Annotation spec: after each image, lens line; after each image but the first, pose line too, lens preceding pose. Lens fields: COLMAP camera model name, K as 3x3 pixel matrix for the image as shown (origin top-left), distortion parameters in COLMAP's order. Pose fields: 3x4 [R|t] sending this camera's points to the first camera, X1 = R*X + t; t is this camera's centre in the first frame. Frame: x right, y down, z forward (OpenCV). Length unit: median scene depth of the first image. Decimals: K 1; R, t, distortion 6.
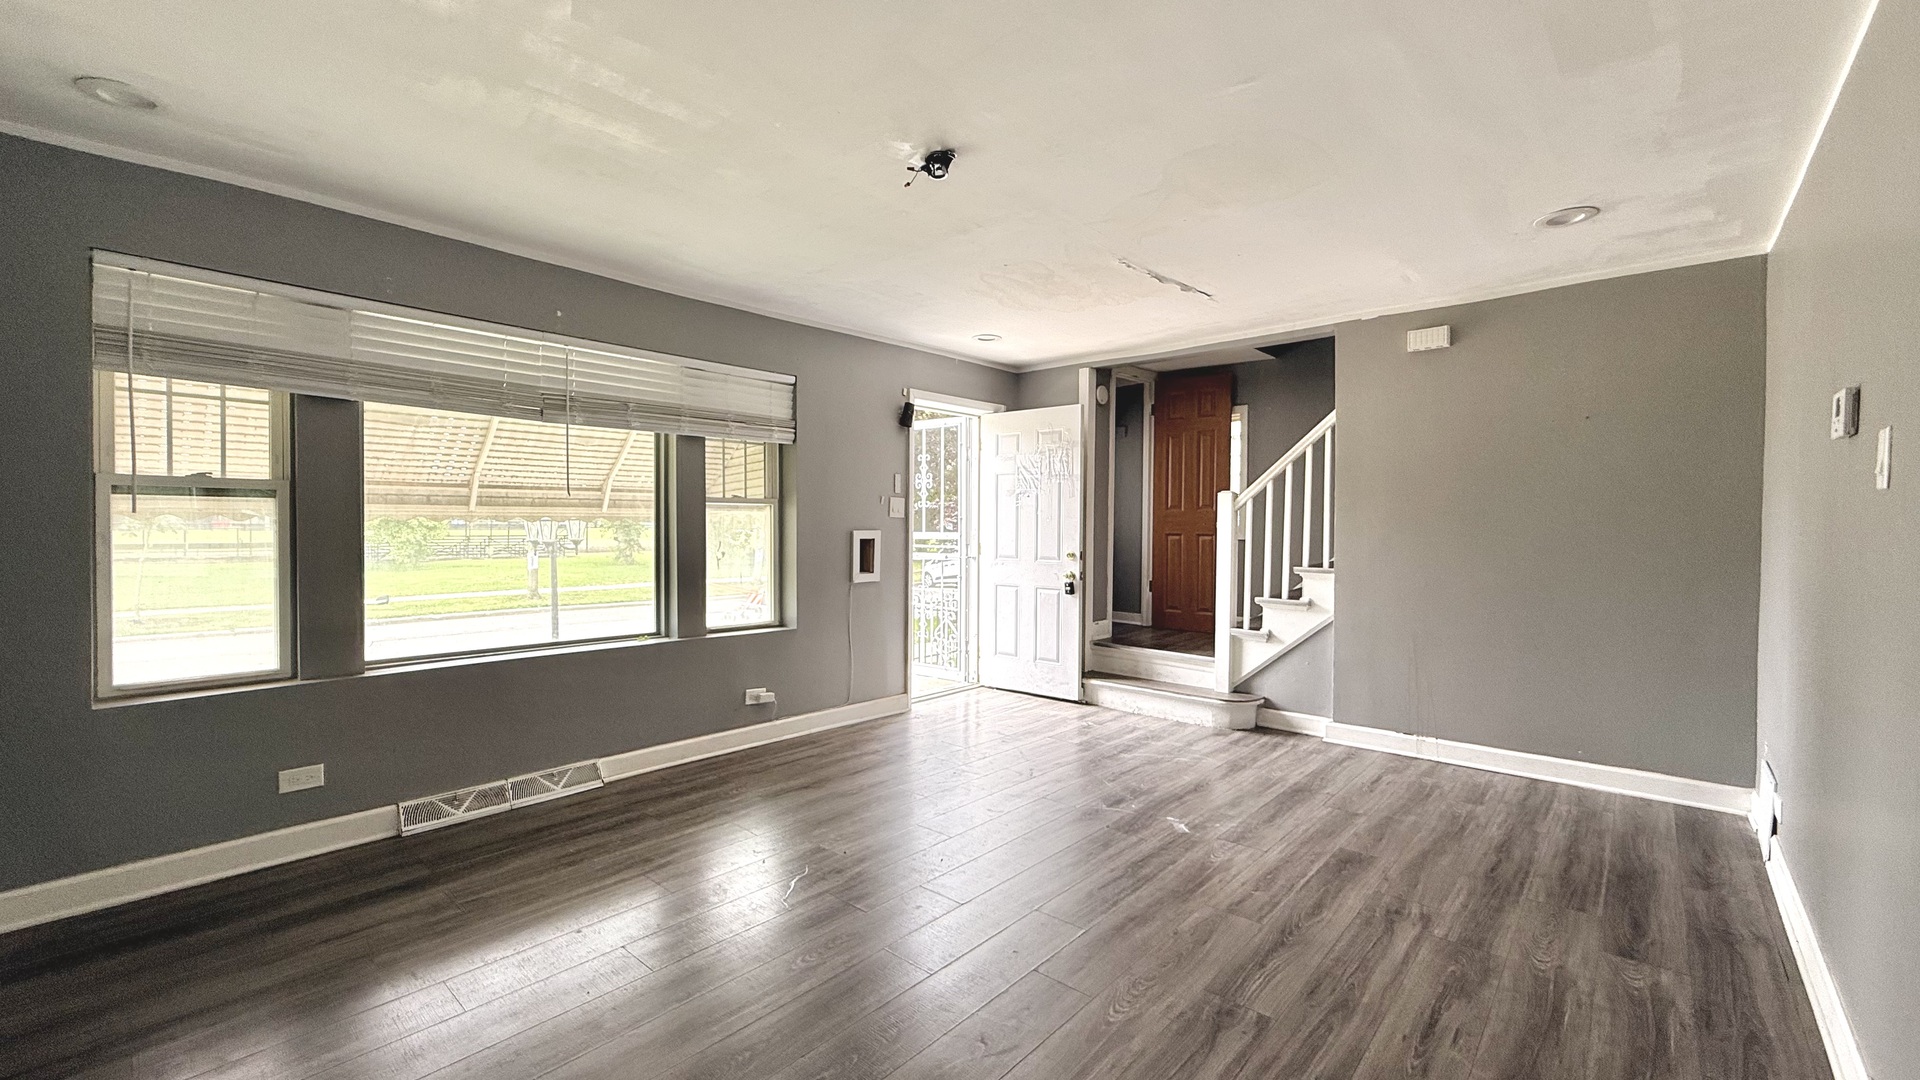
lens RADIAL K [[759.9, 0, 956.8], [0, 759.9, 541.0], [0, 0, 1]] dist [-0.001484, 0.000061]
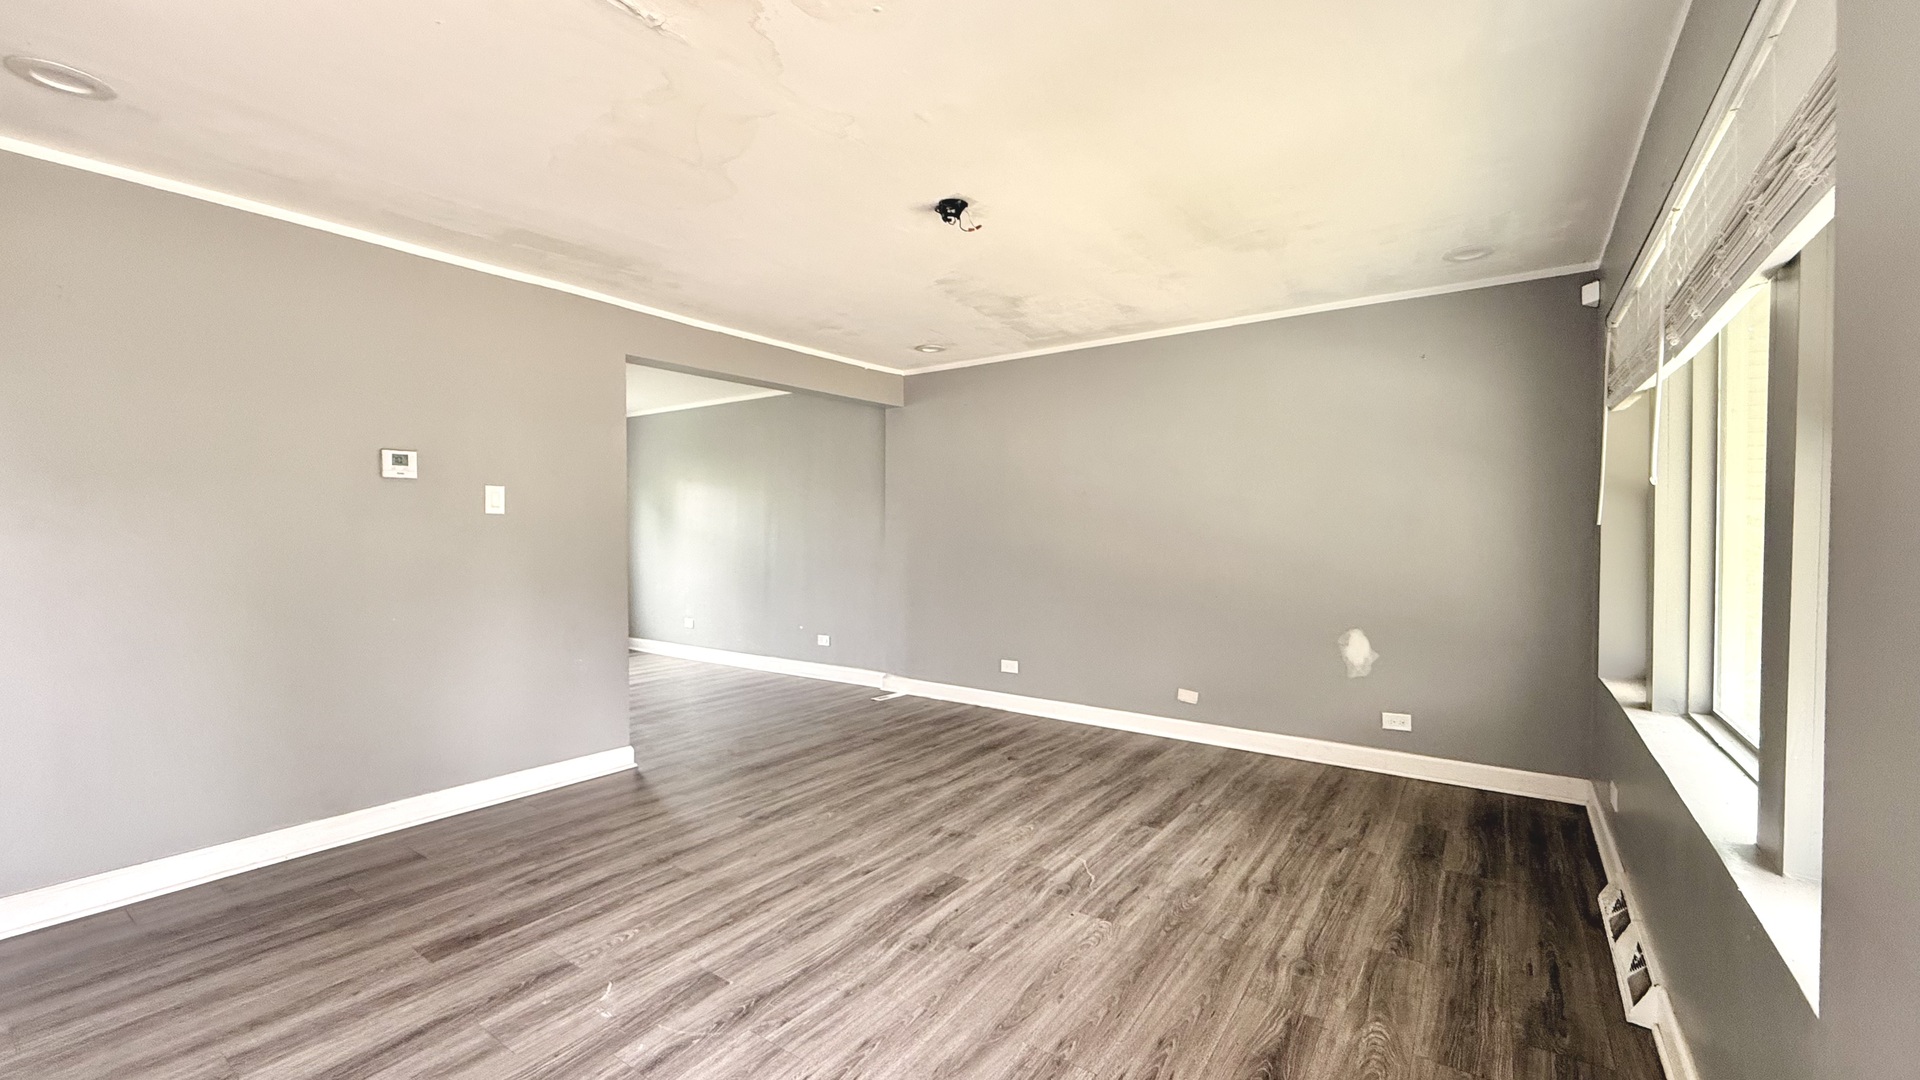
lens RADIAL K [[759.9, 0, 957.7], [0, 759.9, 542.9], [0, 0, 1]] dist [-0.001484, 0.000061]
pose [[-0.992589, -0.001625, -0.121510, 0.089944], [-0.006207, 0.999283, 0.037342, -0.040997], [0.121362, 0.037820, -0.991888, 1.882614]]
